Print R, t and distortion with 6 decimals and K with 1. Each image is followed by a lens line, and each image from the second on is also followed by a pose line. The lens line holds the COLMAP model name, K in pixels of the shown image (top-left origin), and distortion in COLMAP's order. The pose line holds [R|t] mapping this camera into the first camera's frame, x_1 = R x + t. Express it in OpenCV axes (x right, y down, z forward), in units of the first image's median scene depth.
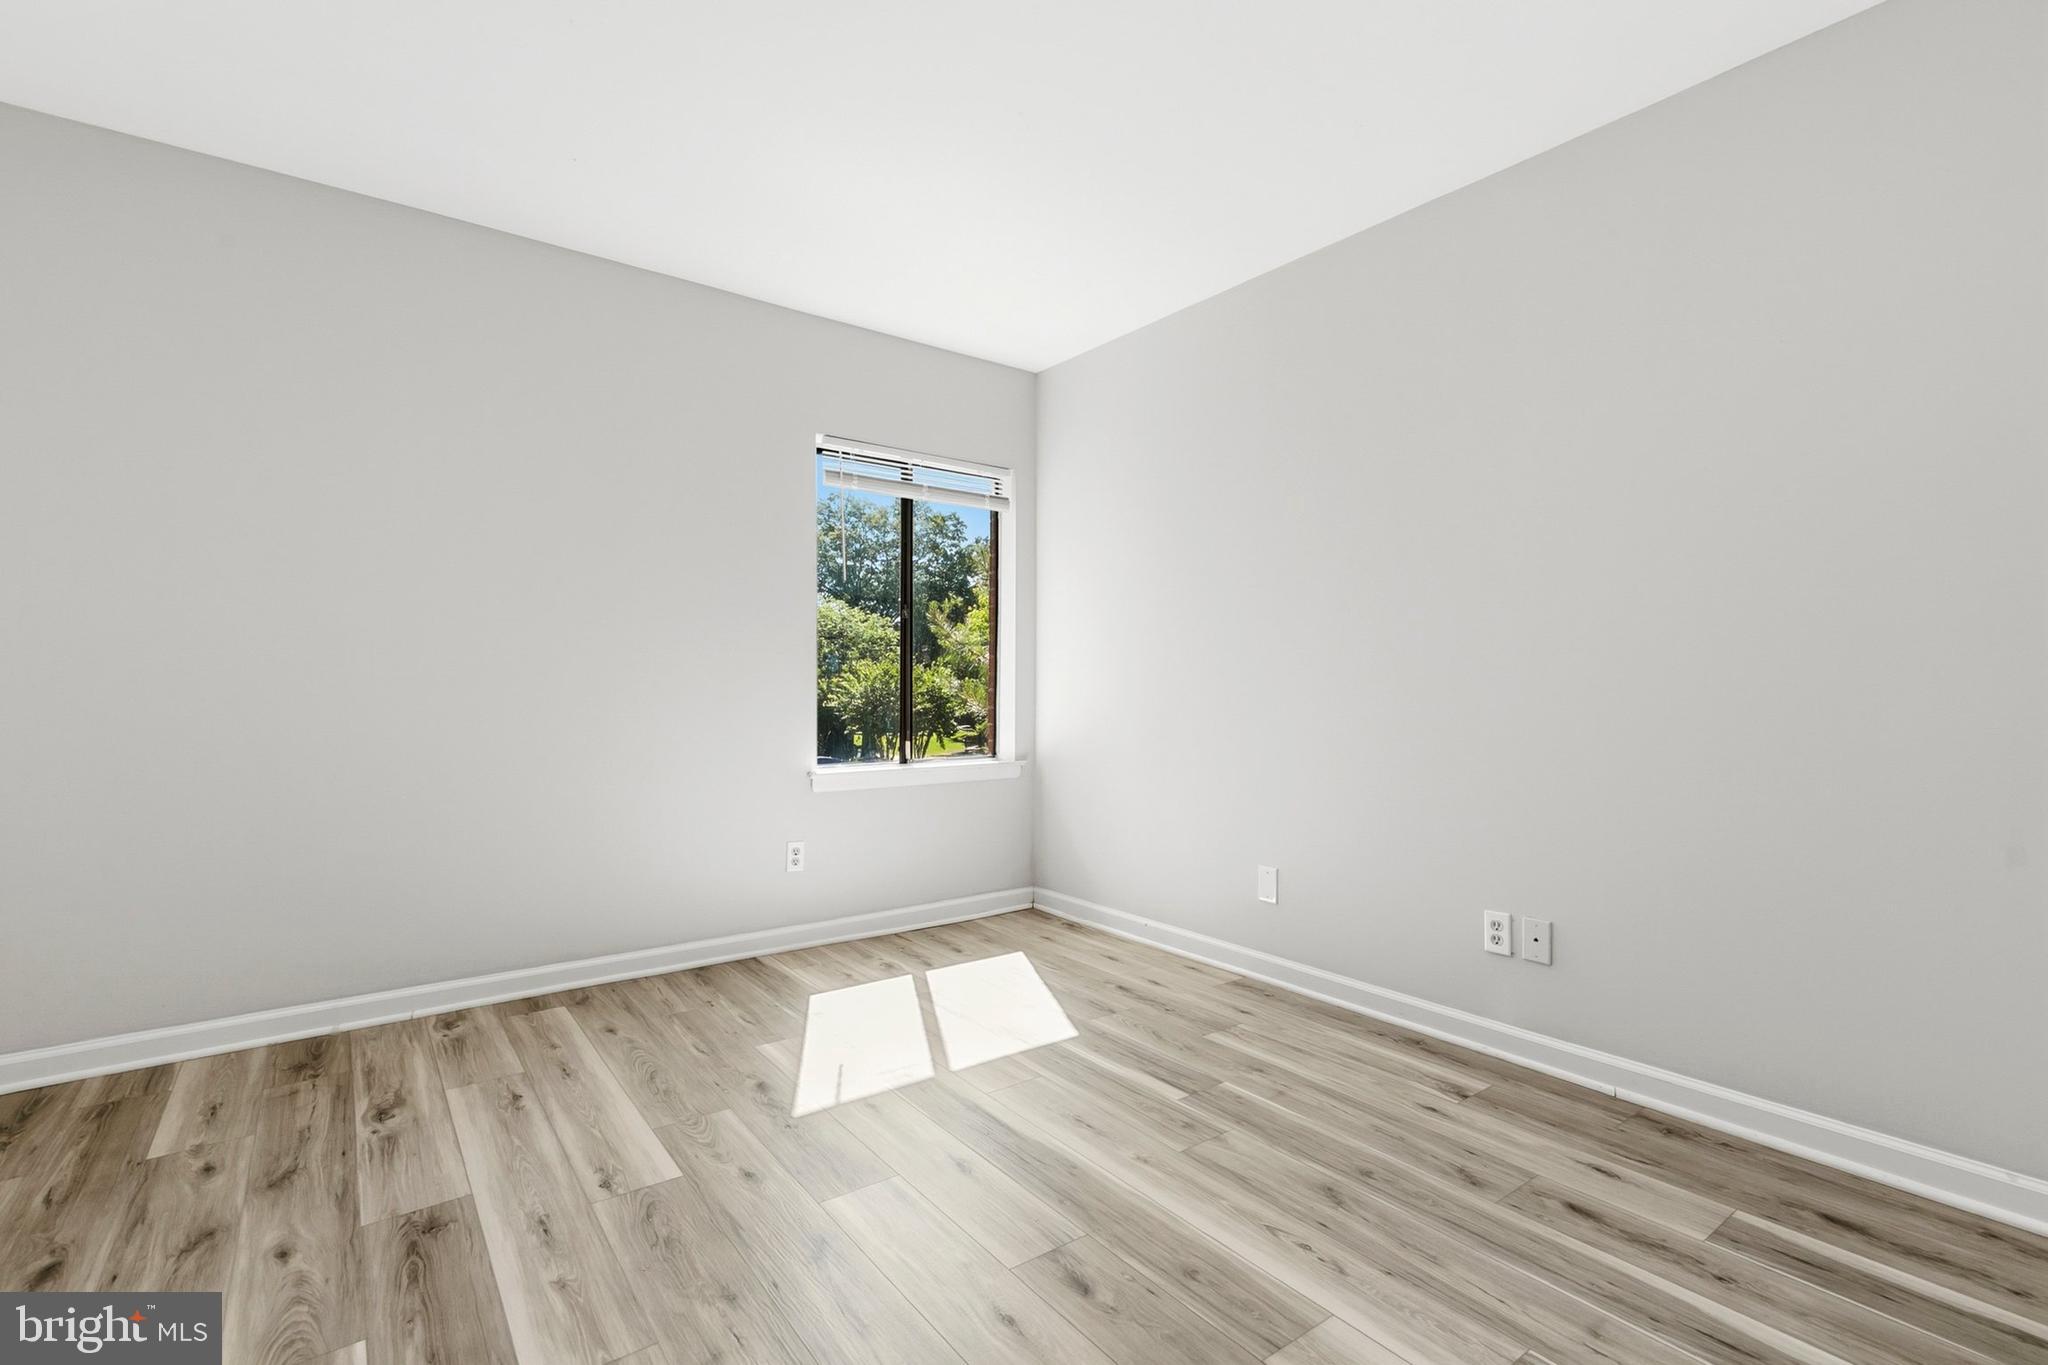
lens RADIAL K [[924.0, 0, 1018.3], [0, 924.0, 679.1], [0, 0, 1]] dist [0.009233, -0.001098]
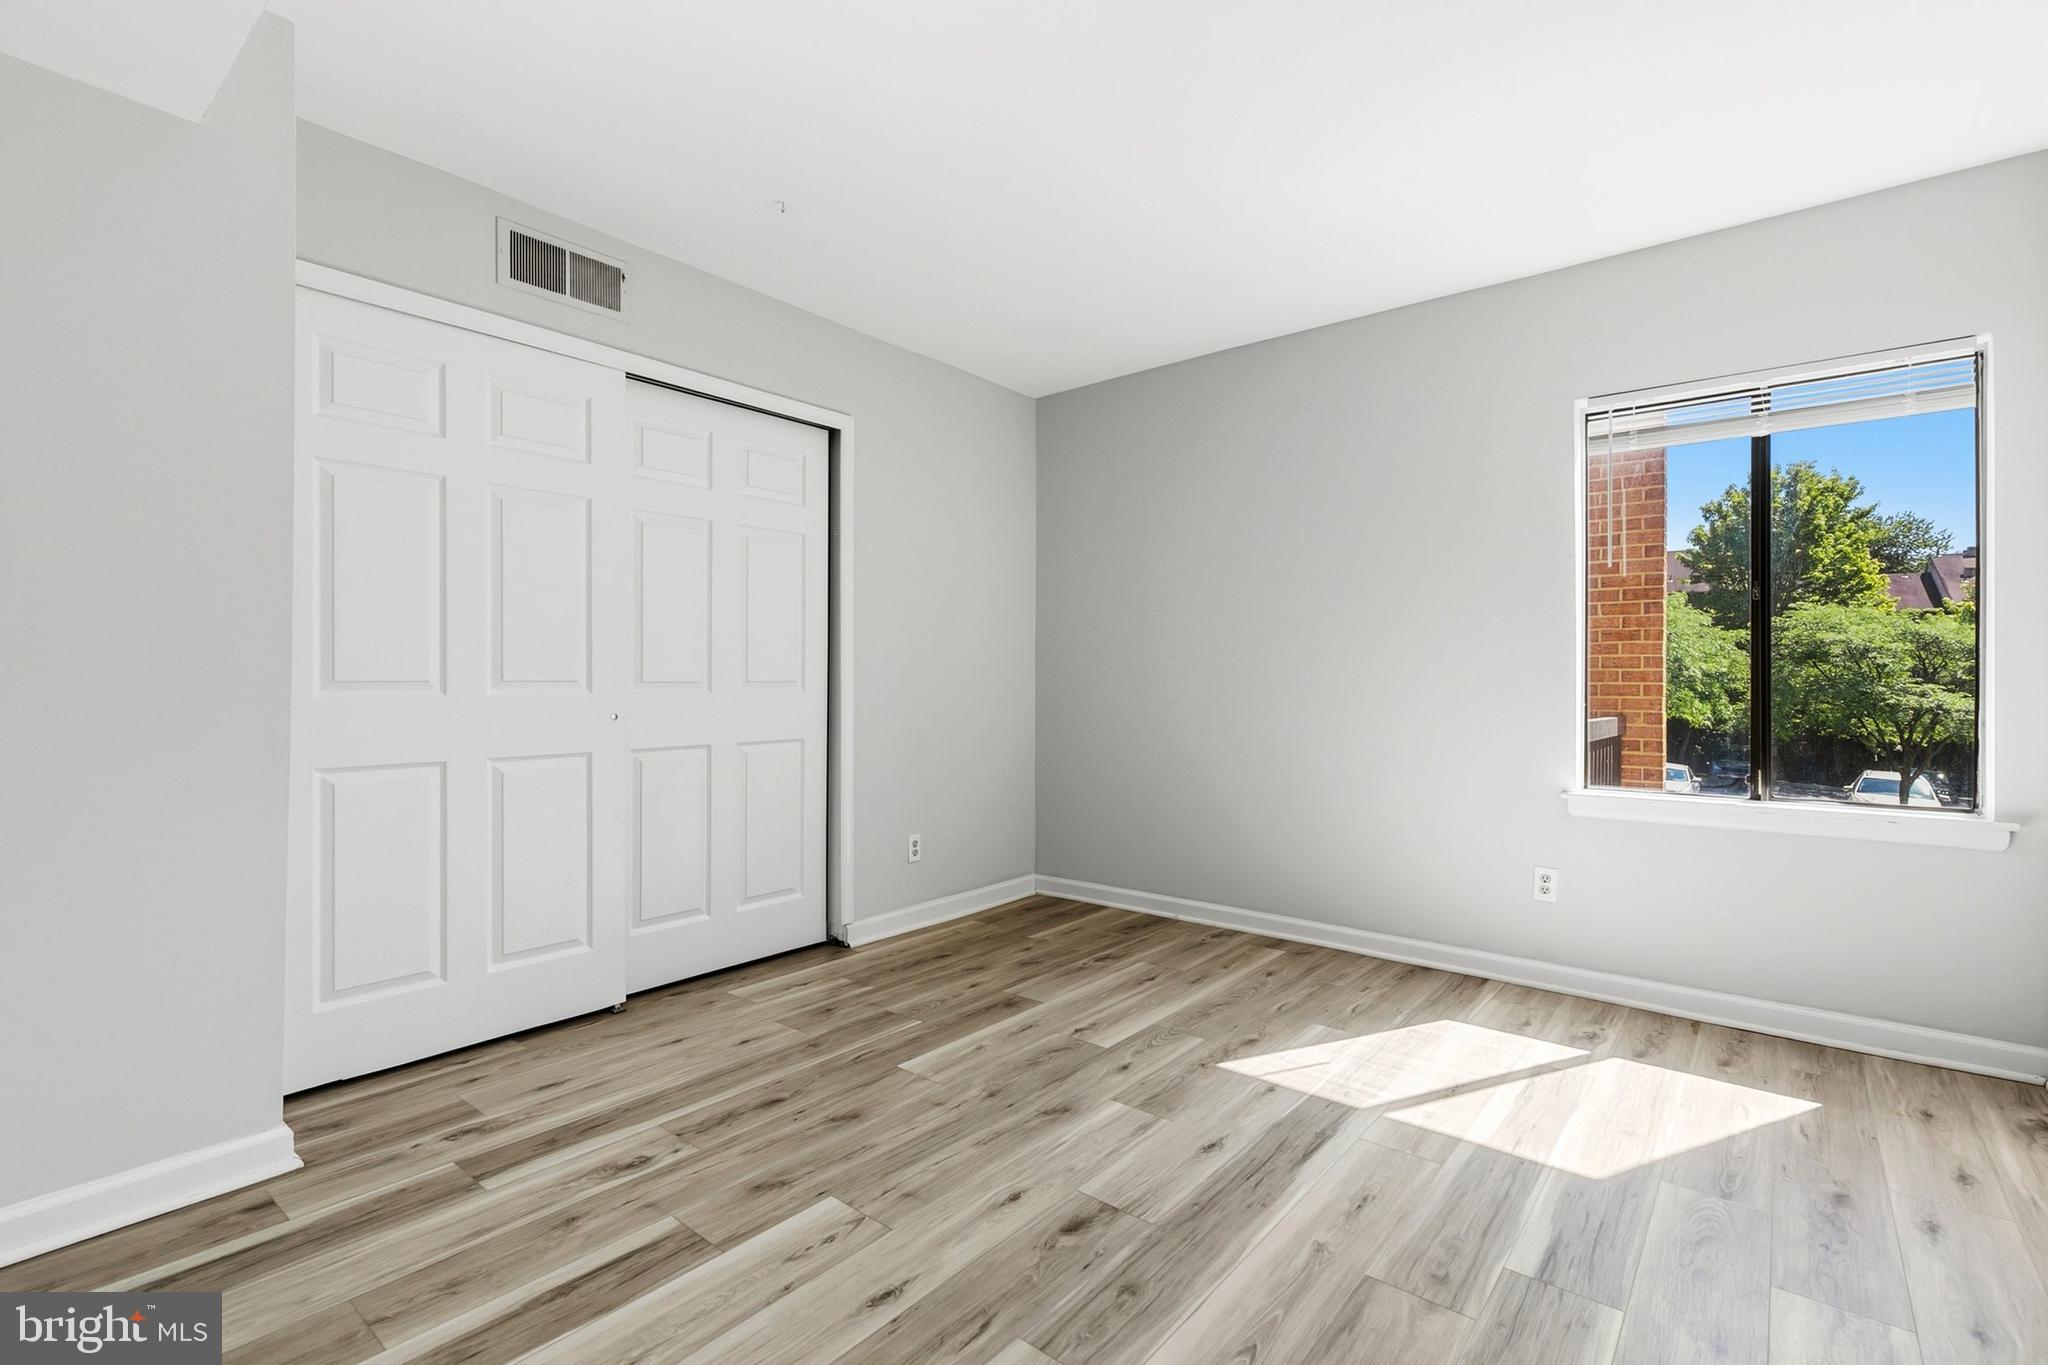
lens RADIAL K [[924.0, 0, 1018.3], [0, 924.0, 679.1], [0, 0, 1]] dist [0.009233, -0.001098]
pose [[0.240992, -0.008175, -0.970493, 0.647257], [-0.001446, 0.999960, -0.008782, 0.004433], [0.970526, 0.003520, 0.240971, 0.380038]]
